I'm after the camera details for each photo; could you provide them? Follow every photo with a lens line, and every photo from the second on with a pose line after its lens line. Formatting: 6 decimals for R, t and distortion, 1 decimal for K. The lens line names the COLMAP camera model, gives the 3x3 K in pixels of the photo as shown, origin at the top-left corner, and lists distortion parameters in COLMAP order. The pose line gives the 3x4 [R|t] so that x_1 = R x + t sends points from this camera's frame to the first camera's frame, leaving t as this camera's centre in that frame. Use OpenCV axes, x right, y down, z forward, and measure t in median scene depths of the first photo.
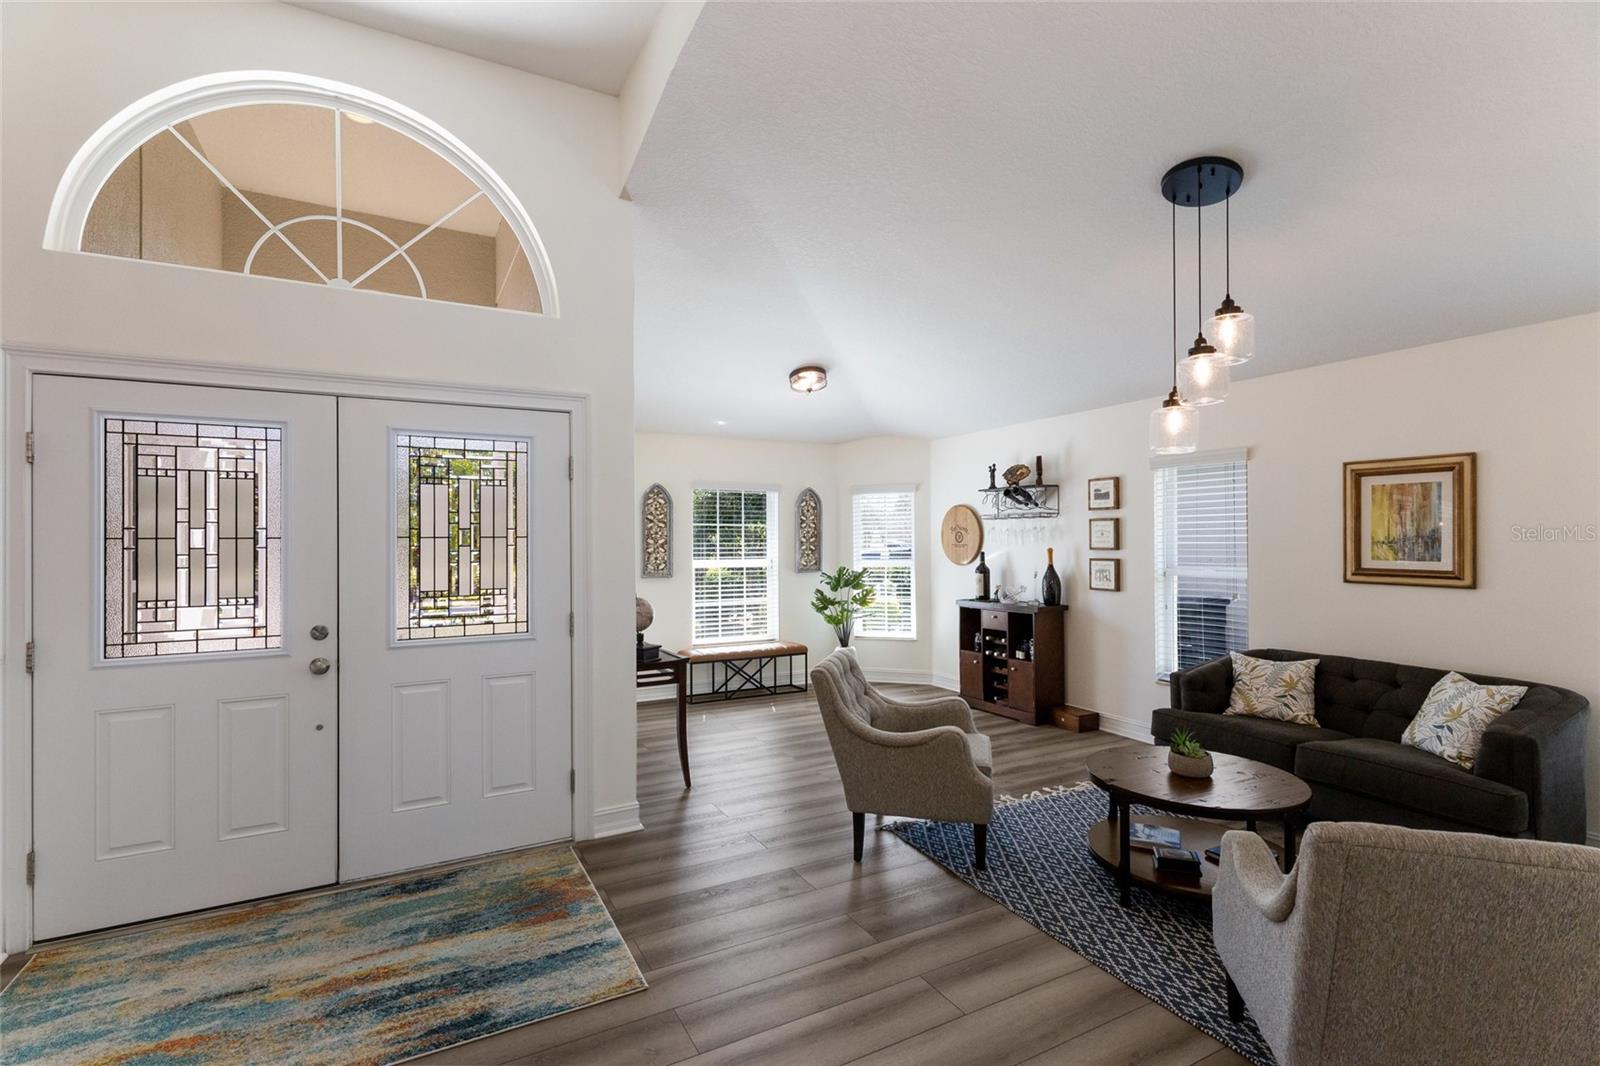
lens RADIAL K [[754.6, 0, 810.6], [0, 754.6, 537.2], [0, 0, 1]] dist [0.001326, -0.000690]
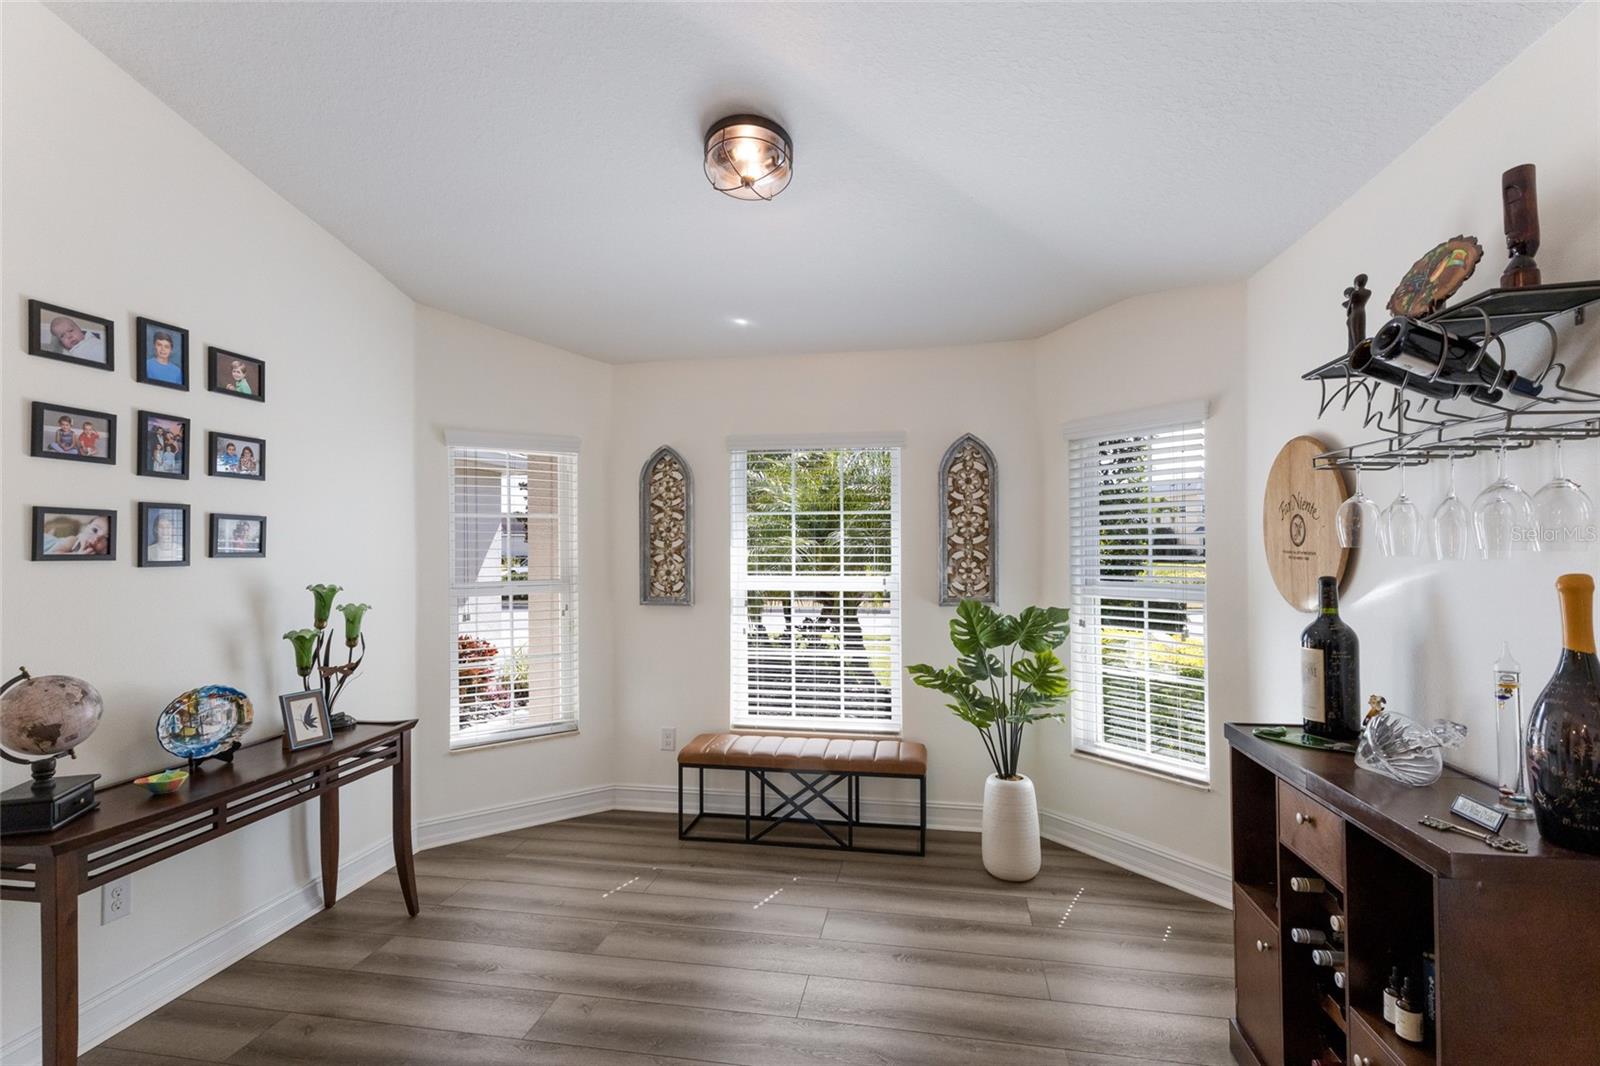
lens RADIAL K [[754.6, 0, 796.4], [0, 754.6, 531.7], [0, 0, 1]] dist [0.001326, -0.000690]
pose [[0.752880, -0.012319, -0.658042, 0.456304], [0.006839, 0.999917, -0.010896, 0.005451], [0.658122, 0.003703, 0.752902, 1.082393]]
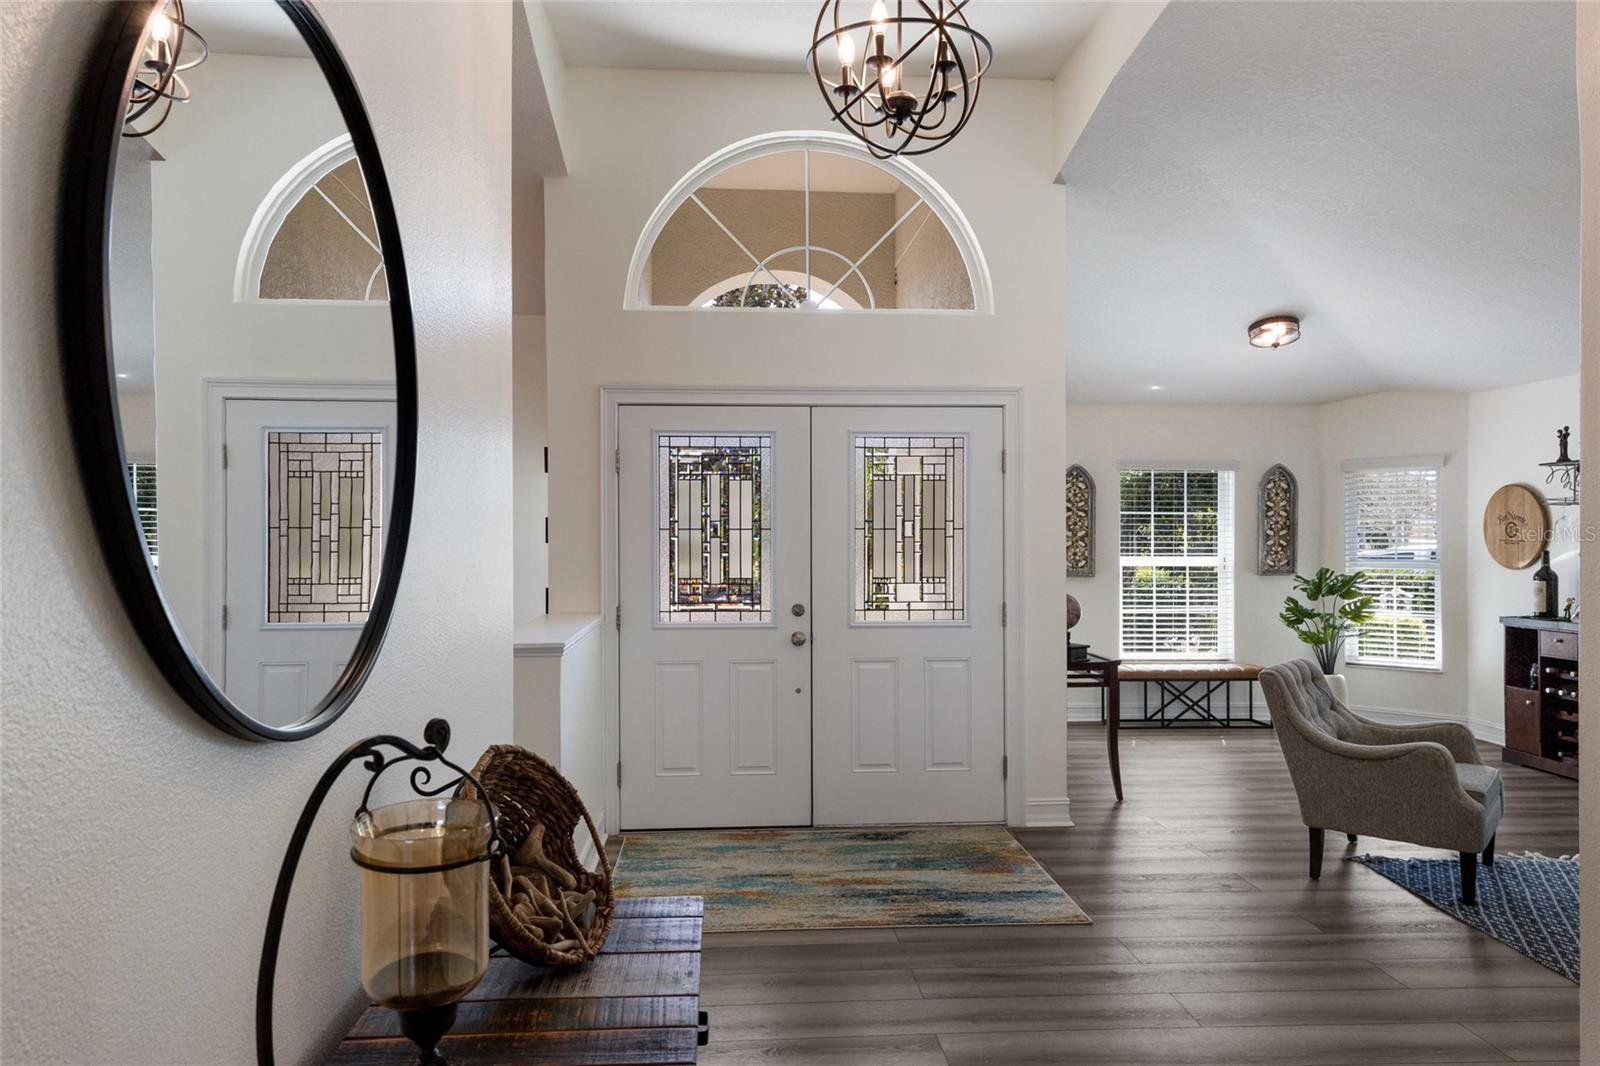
lens RADIAL K [[1104.8, 0, 782.9], [0, 1104.8, 537.4], [0, 0, 1]] dist [0.036056, -0.003821]
pose [[0.904883, 0.006921, -0.425604, 0.045882], [-0.002955, 0.999946, 0.009978, -0.002607], [0.425650, -0.007771, 0.904854, -0.452191]]
